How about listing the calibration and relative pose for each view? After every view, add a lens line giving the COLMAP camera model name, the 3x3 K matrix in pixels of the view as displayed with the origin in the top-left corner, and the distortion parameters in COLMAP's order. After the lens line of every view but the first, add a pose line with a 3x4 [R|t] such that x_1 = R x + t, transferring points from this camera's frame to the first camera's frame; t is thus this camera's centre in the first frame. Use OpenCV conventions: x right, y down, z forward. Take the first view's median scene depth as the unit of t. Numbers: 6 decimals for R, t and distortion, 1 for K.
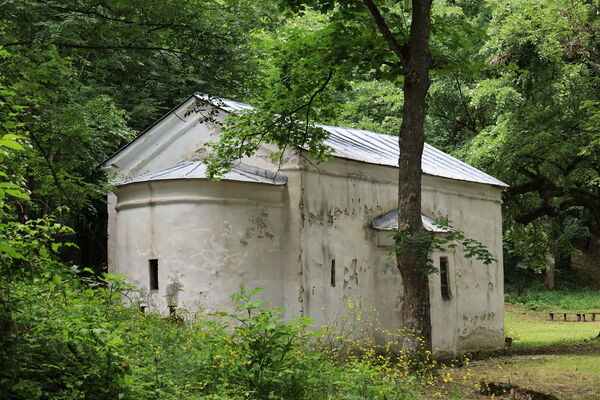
lens RADIAL K [[1419.1, 0, 300.0], [0, 1419.1, 200.0], [0, 0, 1]] dist [-0.089067, -0.249590]
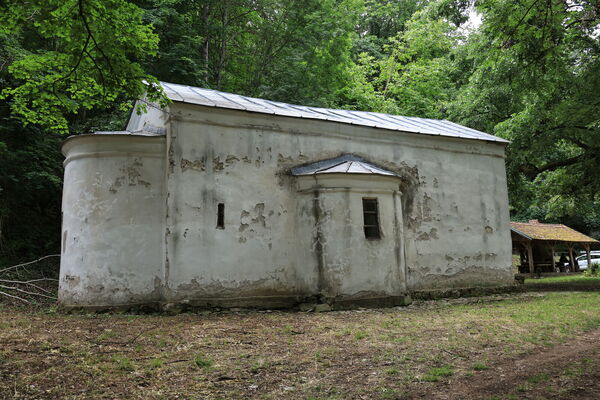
lens RADIAL K [[505.9, 0, 300.0], [0, 505.9, 200.0], [0, 0, 1]] dist [0.009024, -0.000748]
pose [[0.847670, -0.085005, -0.523670, 0.271366], [0.058881, 0.996056, -0.066375, 0.068369], [0.527247, 0.025429, 0.849332, 0.718692]]
